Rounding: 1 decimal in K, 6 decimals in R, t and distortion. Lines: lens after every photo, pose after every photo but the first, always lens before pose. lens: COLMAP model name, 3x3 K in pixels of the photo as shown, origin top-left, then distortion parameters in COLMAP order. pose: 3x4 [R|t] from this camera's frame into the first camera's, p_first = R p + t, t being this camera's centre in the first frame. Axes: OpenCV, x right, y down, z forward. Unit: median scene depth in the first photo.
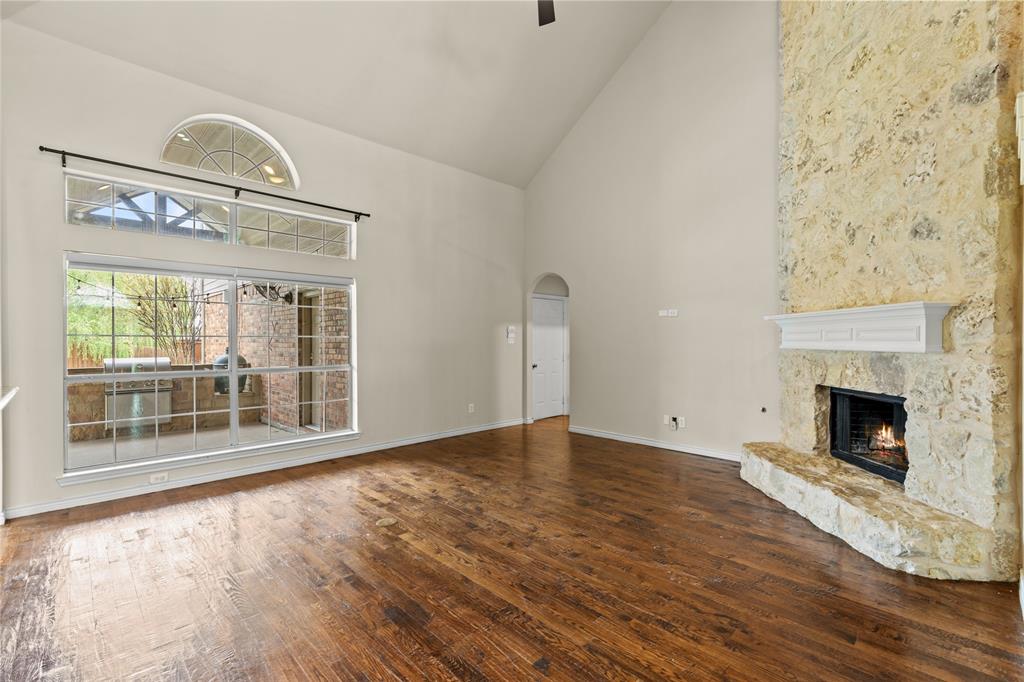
lens RADIAL K [[463.7, 0, 522.5], [0, 463.7, 342.0], [0, 0, 1]] dist [0.003338, -0.000221]
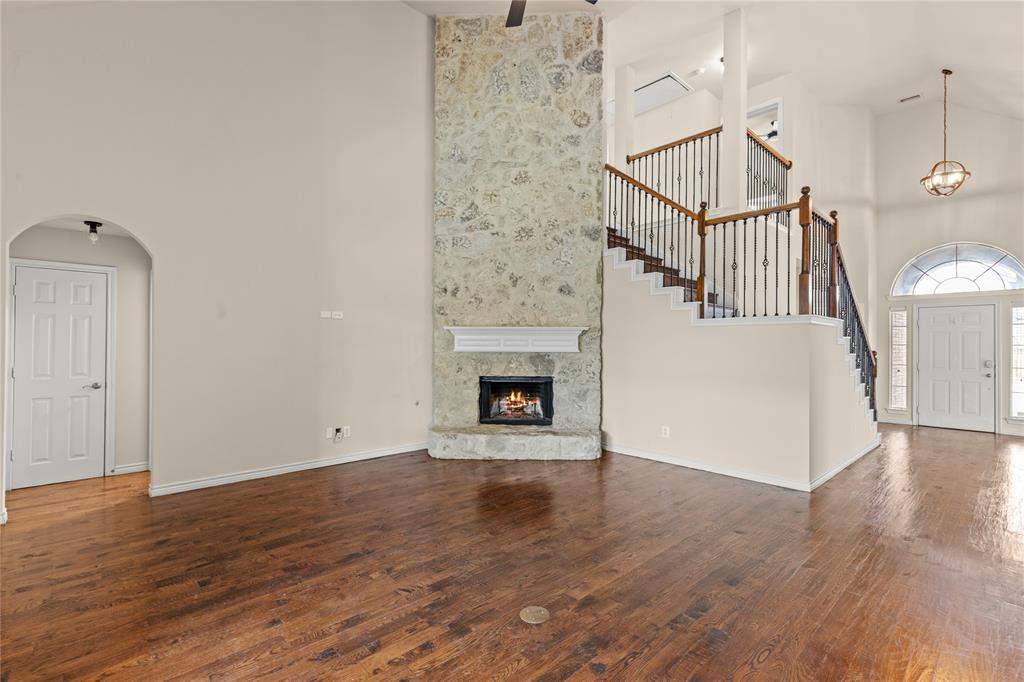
lens RADIAL K [[459.4, 0, 531.5], [0, 459.4, 341.7], [0, 0, 1]] dist [0.004655, 0.000097]
pose [[0.012276, 0.011271, 0.999861, -0.878426], [-0.001610, 0.999935, -0.011253, -0.000055], [-0.999923, -0.001472, 0.012294, 0.908104]]
